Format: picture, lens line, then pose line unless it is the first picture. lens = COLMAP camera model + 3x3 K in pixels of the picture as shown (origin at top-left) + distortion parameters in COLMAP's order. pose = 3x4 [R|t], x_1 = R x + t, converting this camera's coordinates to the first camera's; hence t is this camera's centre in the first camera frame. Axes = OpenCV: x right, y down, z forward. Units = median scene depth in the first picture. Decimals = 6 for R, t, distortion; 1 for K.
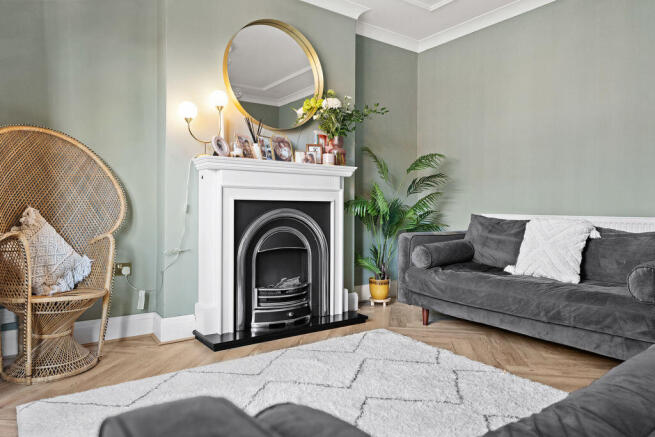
lens RADIAL K [[436.3, 0, 329.7], [0, 436.3, 205.1], [0, 0, 1]] dist [-0.003471, 0.000361]
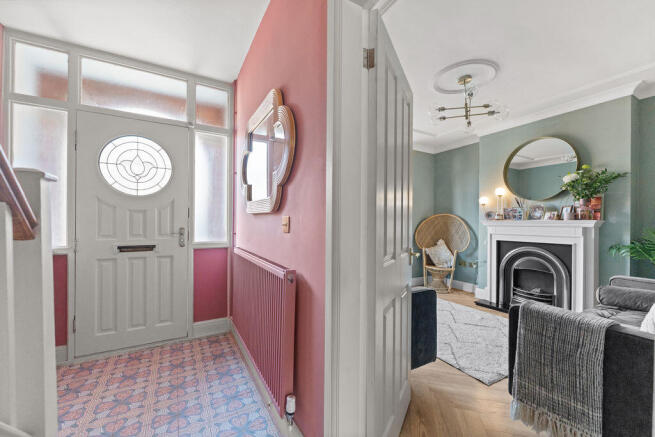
lens RADIAL K [[262.9, 0, 328.3], [0, 262.9, 222.5], [0, 0, 1]] dist [-0.004741, 0.001100]
pose [[-0.097874, -0.010715, -0.995141, 1.065532], [-0.005752, 0.999931, -0.010201, -0.076685], [0.995182, 0.004726, -0.097929, 0.300347]]
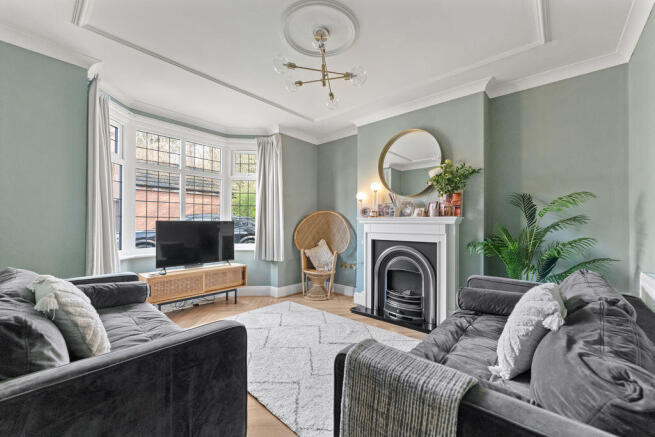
lens RADIAL K [[262.9, 0, 328.8], [0, 262.9, 220.7], [0, 0, 1]] dist [-0.004741, 0.001100]
pose [[0.230779, -0.017655, -0.972846, 0.818269], [-0.001391, 0.999828, -0.018475, -0.068864], [0.973005, 0.005617, 0.230715, 0.524174]]
